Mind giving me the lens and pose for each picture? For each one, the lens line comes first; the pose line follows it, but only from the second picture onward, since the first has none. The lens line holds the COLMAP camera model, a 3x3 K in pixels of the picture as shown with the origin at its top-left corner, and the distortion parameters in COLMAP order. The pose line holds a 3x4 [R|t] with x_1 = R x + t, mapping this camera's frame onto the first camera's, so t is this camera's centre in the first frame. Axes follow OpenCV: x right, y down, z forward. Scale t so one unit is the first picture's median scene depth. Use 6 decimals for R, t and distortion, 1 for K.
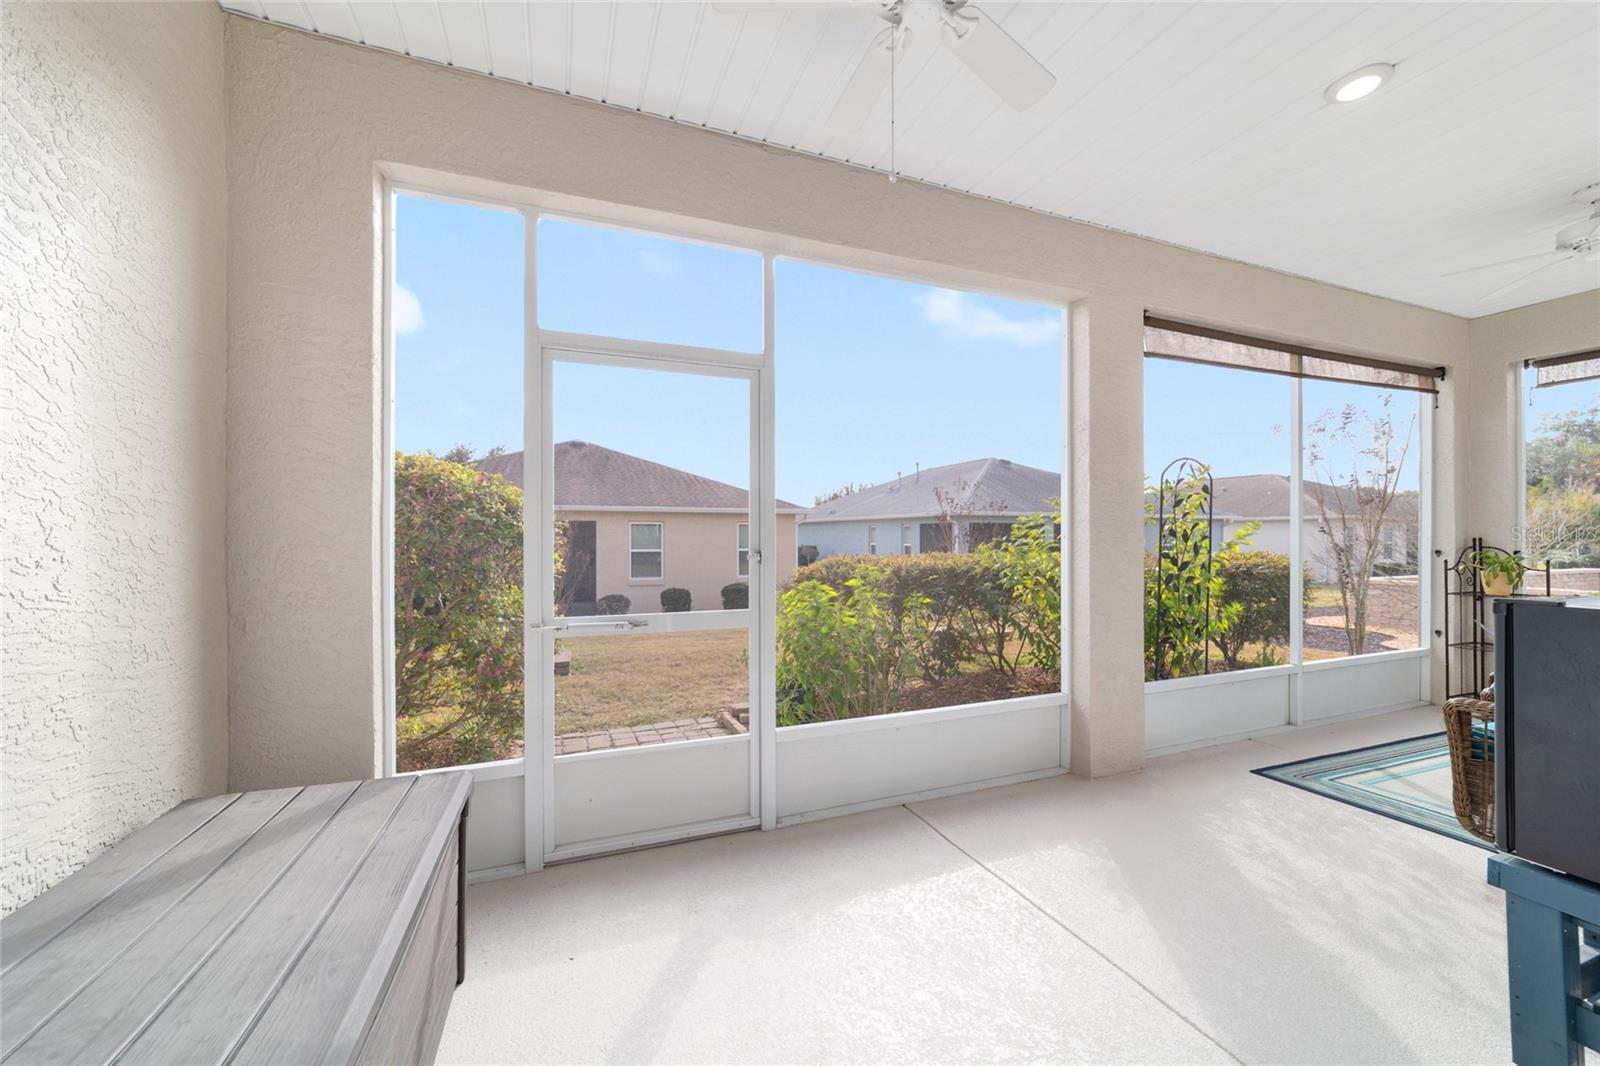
lens RADIAL K [[614.5, 0, 801.0], [0, 614.5, 540.1], [0, 0, 1]] dist [-0.017806, 0.008535]
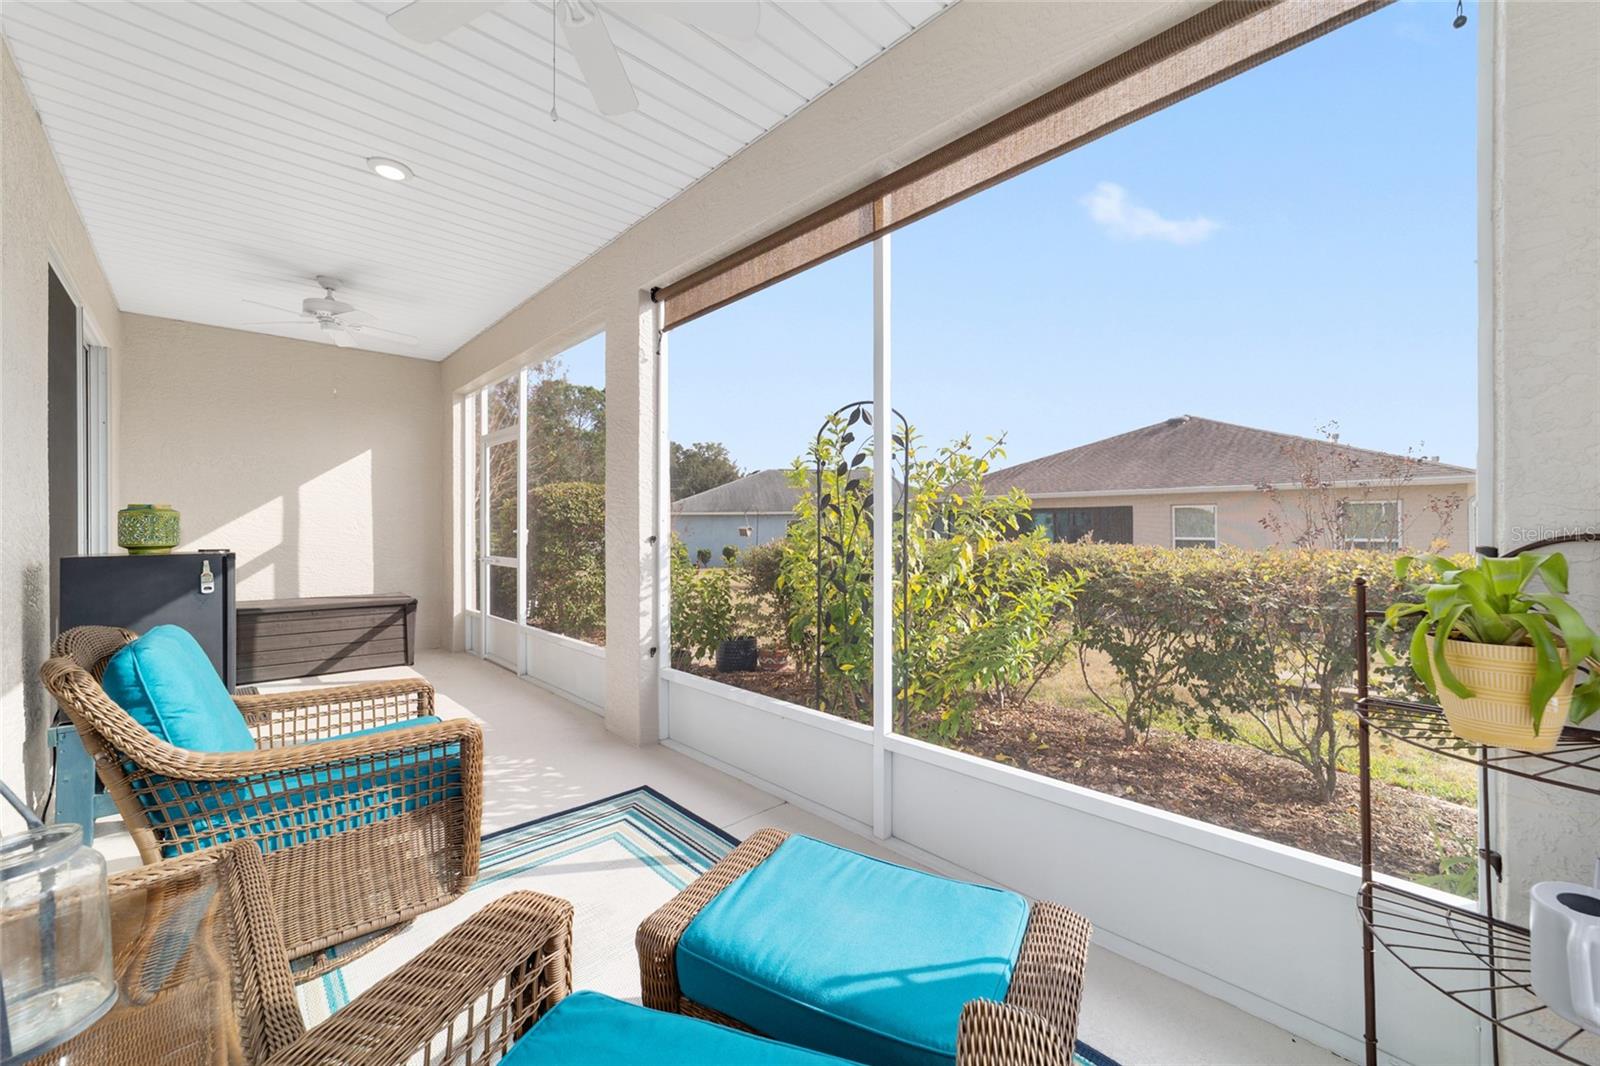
lens RADIAL K [[614.5, 0, 798.7], [0, 614.5, 525.0], [0, 0, 1]] dist [-0.017806, 0.008535]
pose [[0.391321, -0.001188, -0.920253, 1.412596], [-0.003301, 0.999991, -0.002695, 0.010341], [0.920248, 0.004092, 0.391314, 0.746480]]
